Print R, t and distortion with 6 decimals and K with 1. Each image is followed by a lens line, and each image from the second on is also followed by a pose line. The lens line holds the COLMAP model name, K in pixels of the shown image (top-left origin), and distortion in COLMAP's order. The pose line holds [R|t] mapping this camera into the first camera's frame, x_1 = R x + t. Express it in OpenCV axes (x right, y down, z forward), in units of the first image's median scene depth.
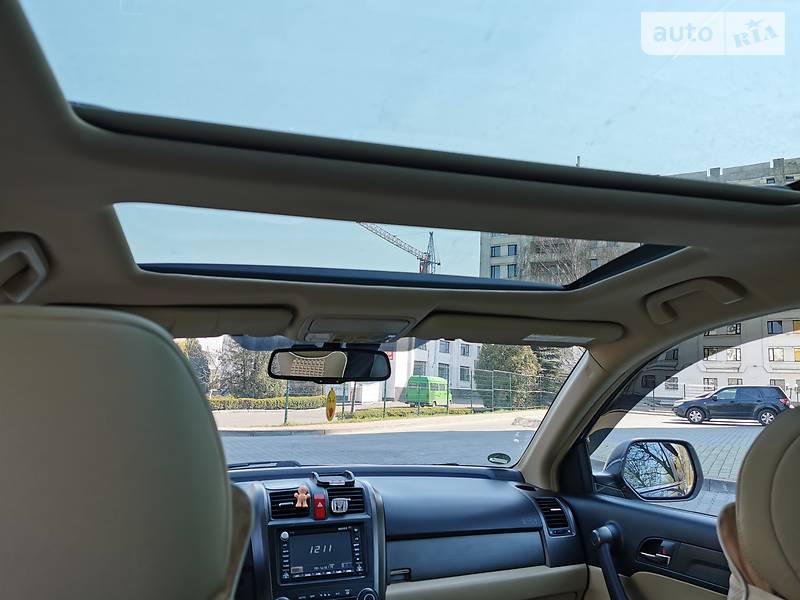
lens RADIAL K [[618.0, 0, 398.5], [0, 618.0, 291.1], [0, 0, 1]] dist [0.062424, -0.095020]
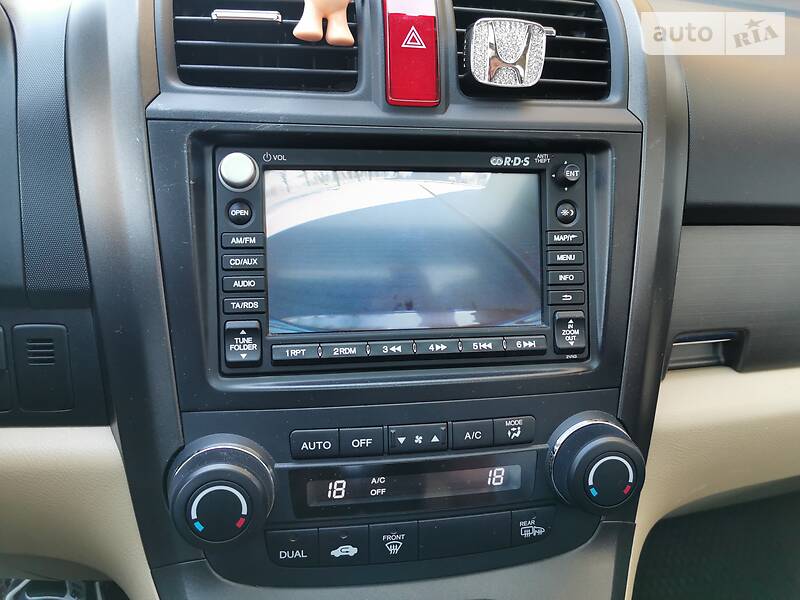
lens RADIAL K [[618.0, 0, 398.5], [0, 618.0, 291.1], [0, 0, 1]] dist [0.062424, -0.095020]
pose [[0.990258, 0.120883, -0.069115, -0.105447], [-0.054928, 0.795214, 0.603835, 0.282328], [0.127955, -0.594156, 0.794107, 0.778063]]
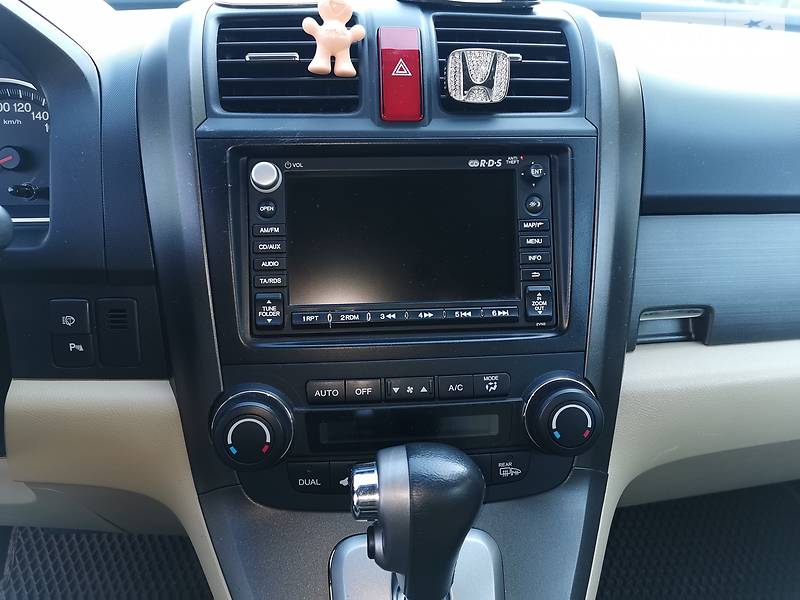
lens RADIAL K [[618.0, 0, 398.5], [0, 618.0, 291.1], [0, 0, 1]] dist [0.062424, -0.095020]
pose [[0.979368, 0.104923, -0.172712, -0.072597], [0.012034, 0.822855, 0.568124, 0.269494], [0.201726, -0.558481, 0.804615, 0.732391]]
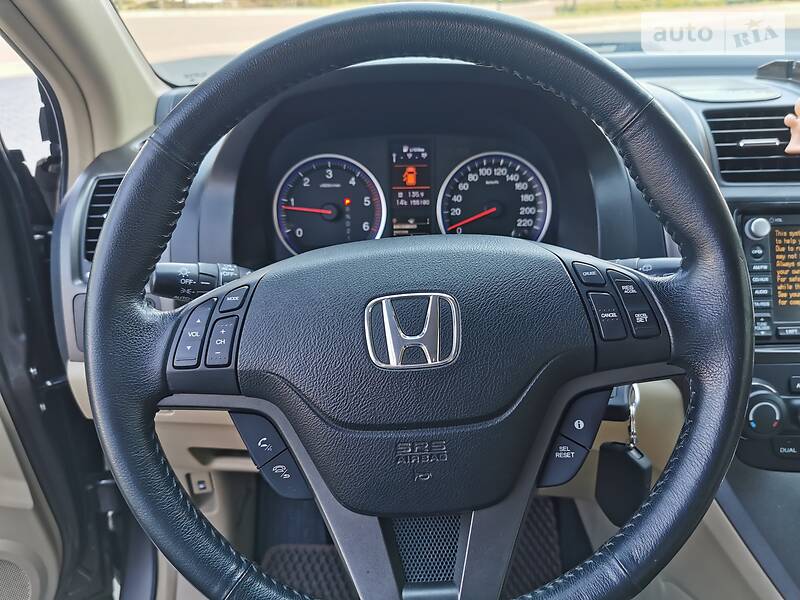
lens RADIAL K [[618.0, 0, 398.5], [0, 618.0, 291.1], [0, 0, 1]] dist [0.062424, -0.095020]
pose [[0.956000, 0.108017, -0.272757, -0.266612], [0.068753, 0.821361, 0.566250, 0.190412], [0.285197, -0.560087, 0.777795, 0.600810]]
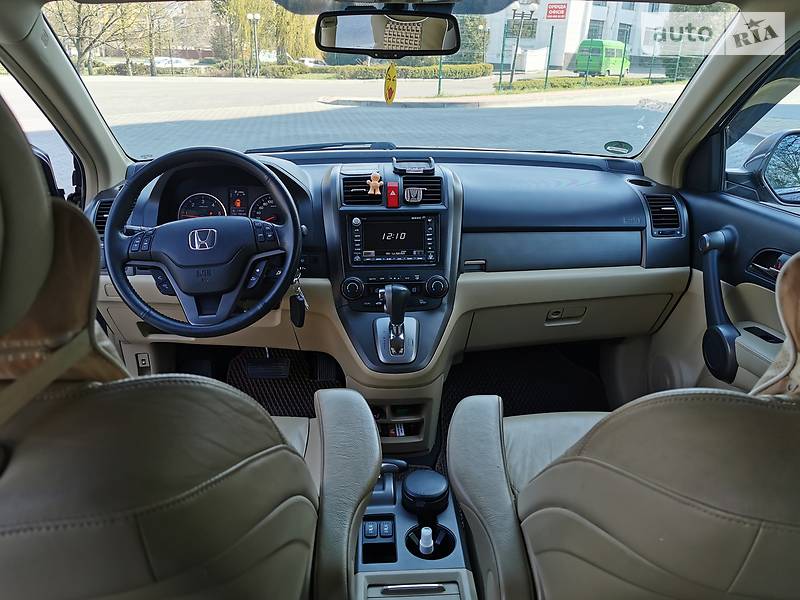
lens RADIAL K [[625.9, 0, 397.0], [0, 625.9, 302.7], [0, 0, 1]] dist [0.040412, -0.002644]
pose [[0.968082, 0.092778, -0.232828, 0.116675], [0.037851, 0.864188, 0.501744, 0.007690], [0.247758, -0.494542, 0.833093, 0.118394]]
